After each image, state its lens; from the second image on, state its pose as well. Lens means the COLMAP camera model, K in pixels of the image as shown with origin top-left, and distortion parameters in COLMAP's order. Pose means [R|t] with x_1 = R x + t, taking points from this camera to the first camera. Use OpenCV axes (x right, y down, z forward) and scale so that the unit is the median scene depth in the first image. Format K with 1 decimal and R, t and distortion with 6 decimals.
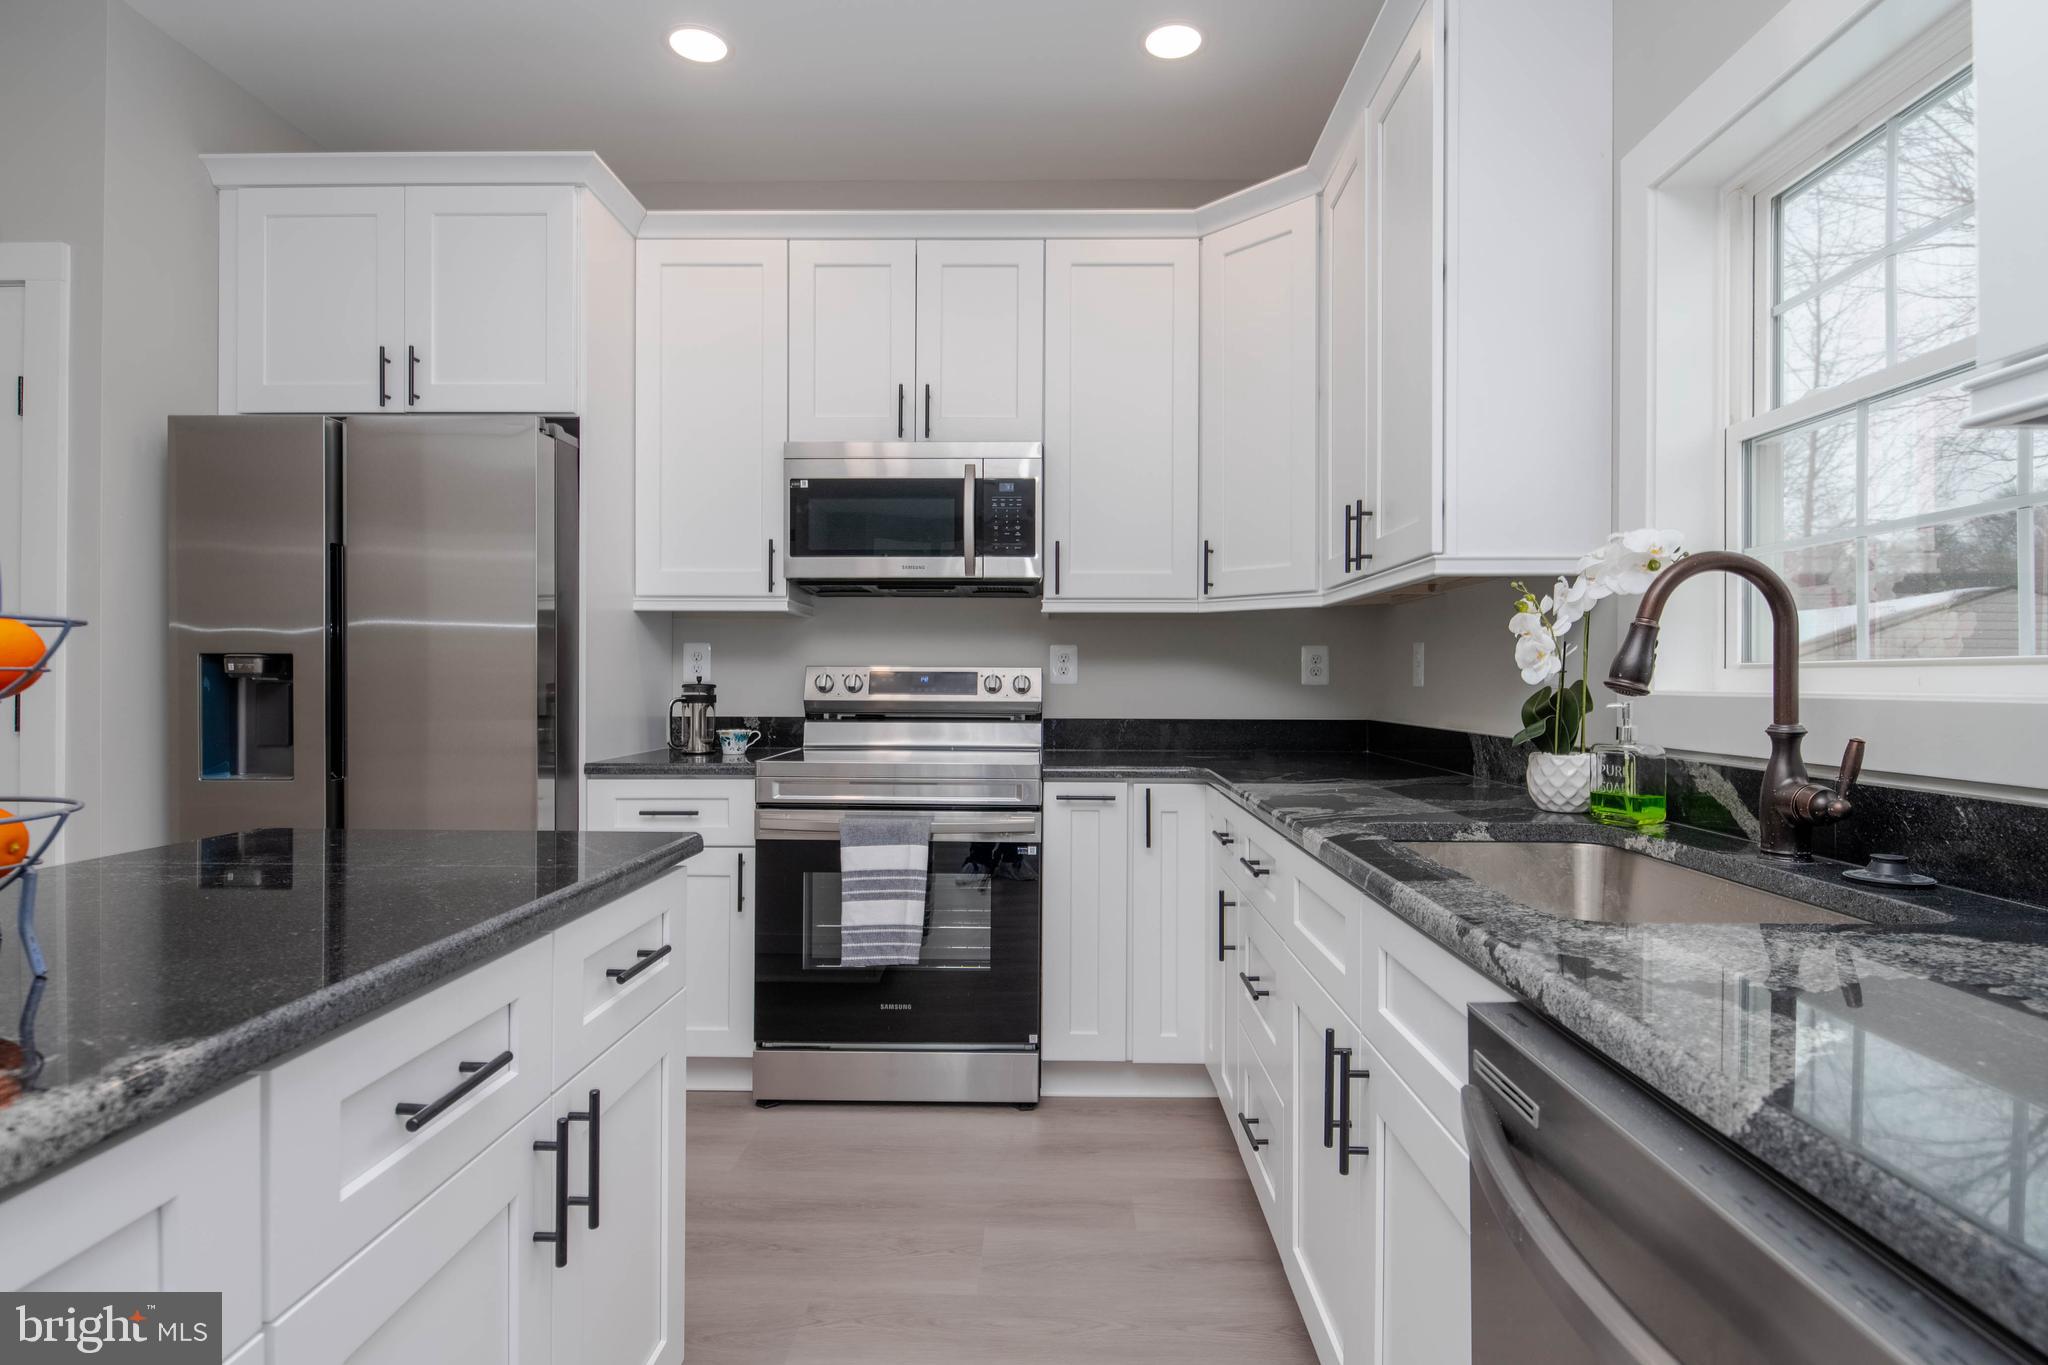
lens RADIAL K [[1059.3, 0, 1024.0], [0, 1059.3, 682.5], [0, 0, 1]] dist [0.005075, 0.000233]
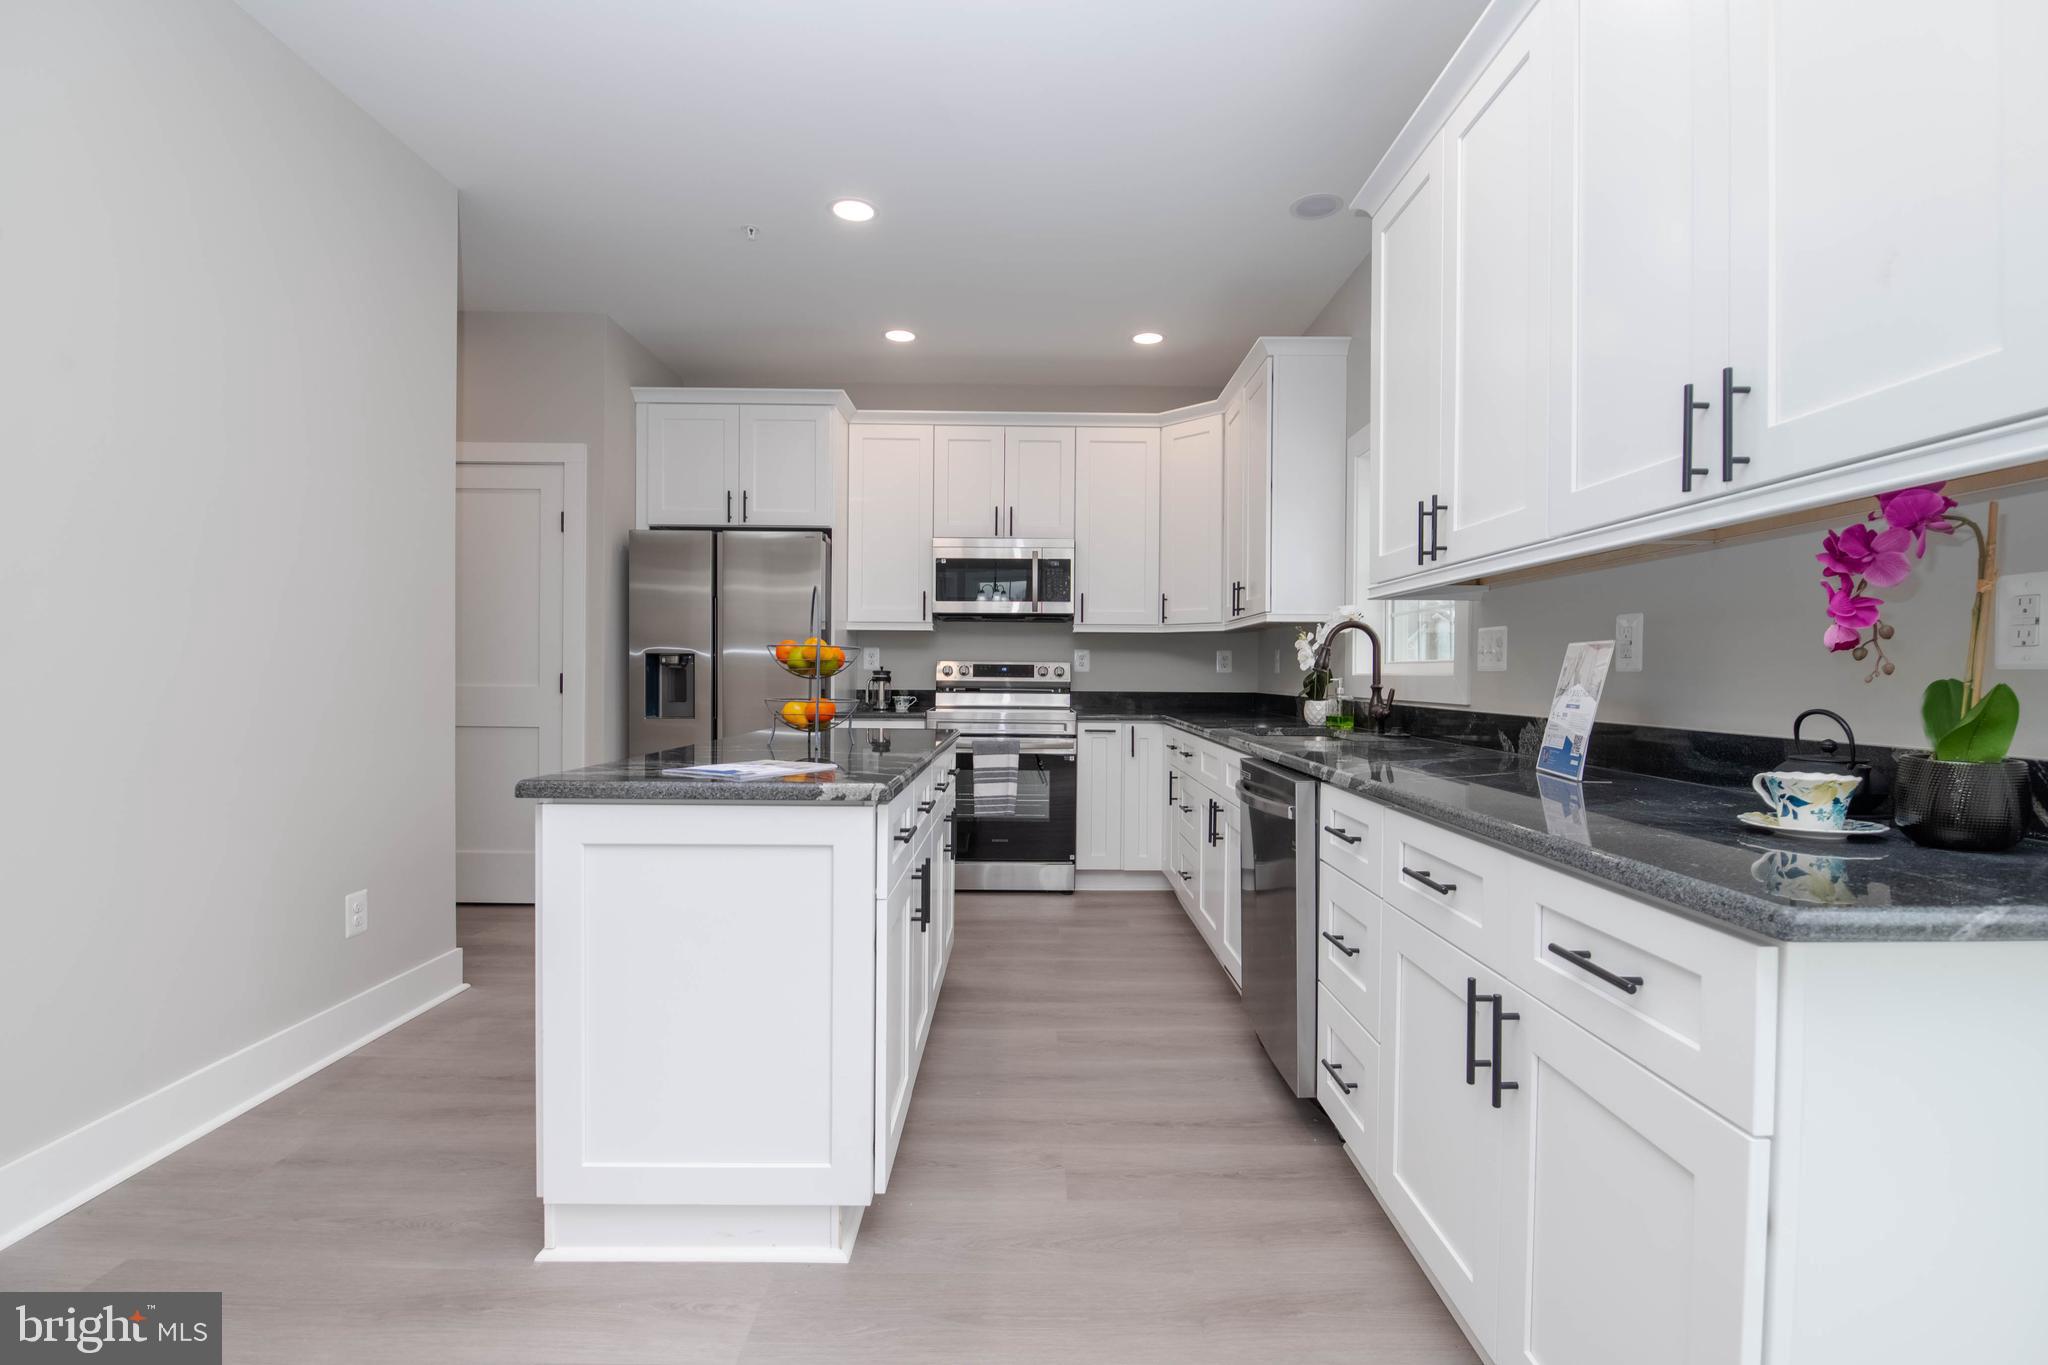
lens RADIAL K [[921.8, 0, 1030.5], [0, 921.8, 685.5], [0, 0, 1]] dist [-0.000576, -0.000523]
pose [[0.999455, 0.002559, 0.032901, -0.120003], [-0.002932, 0.999932, 0.011306, 0.008814], [-0.032870, -0.011396, 0.999395, -0.643513]]
